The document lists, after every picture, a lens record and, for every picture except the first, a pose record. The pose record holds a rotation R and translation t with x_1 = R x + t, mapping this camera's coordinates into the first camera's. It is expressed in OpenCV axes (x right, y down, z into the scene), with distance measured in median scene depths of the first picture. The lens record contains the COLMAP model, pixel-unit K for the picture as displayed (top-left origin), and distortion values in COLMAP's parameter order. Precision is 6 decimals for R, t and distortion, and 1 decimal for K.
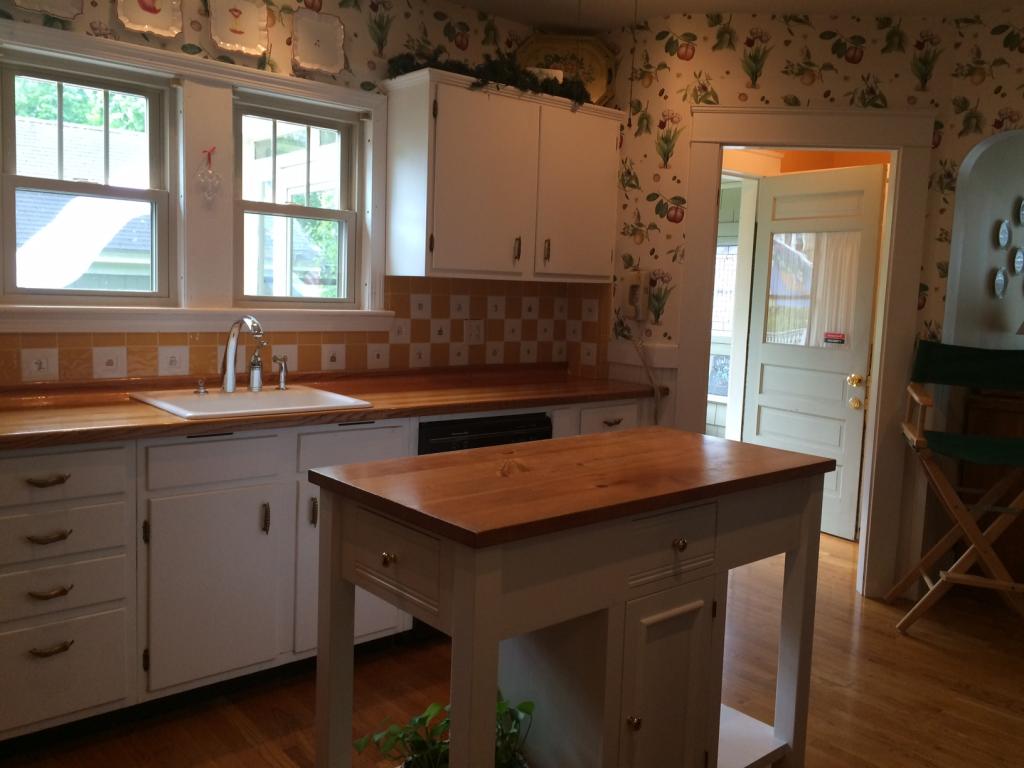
lens RADIAL K [[866.1, 0, 512.0], [0, 866.1, 384.0], [0, 0, 1]] dist [0.101197, -0.151101]
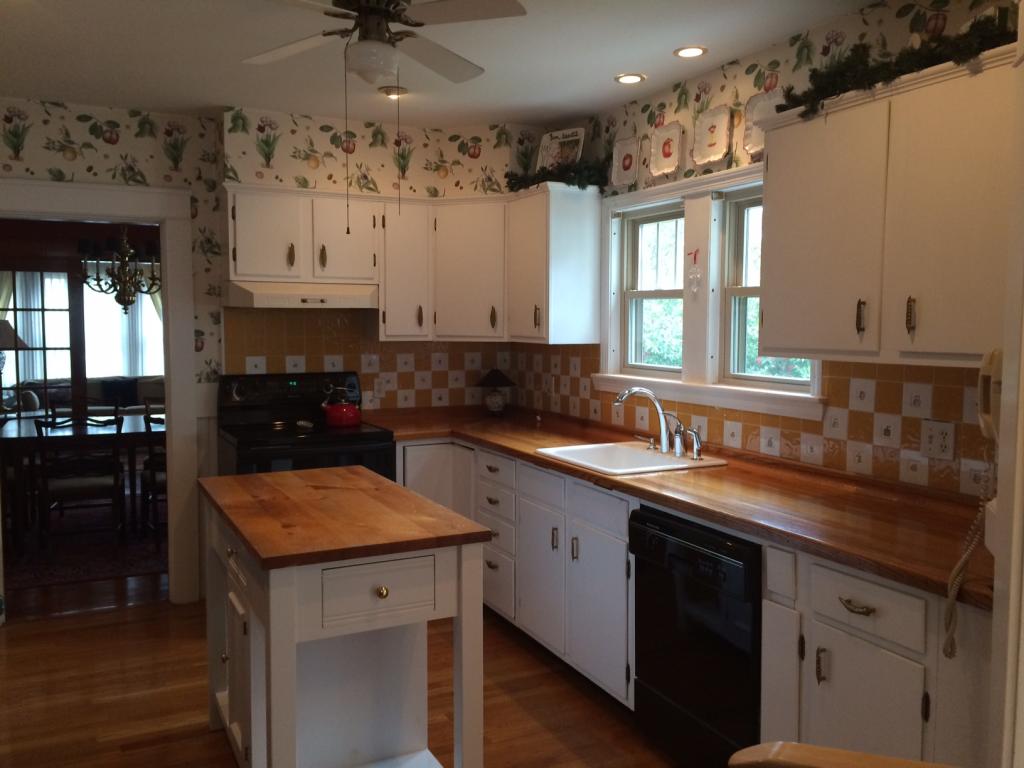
lens RADIAL K [[866.1, 0, 512.0], [0, 866.1, 384.0], [0, 0, 1]] dist [0.101197, -0.151101]
pose [[-0.244021, 0.036899, -0.969068, 0.790896], [-0.117489, 0.990790, 0.067311, -0.125596], [0.962627, 0.130280, -0.237438, 0.966925]]
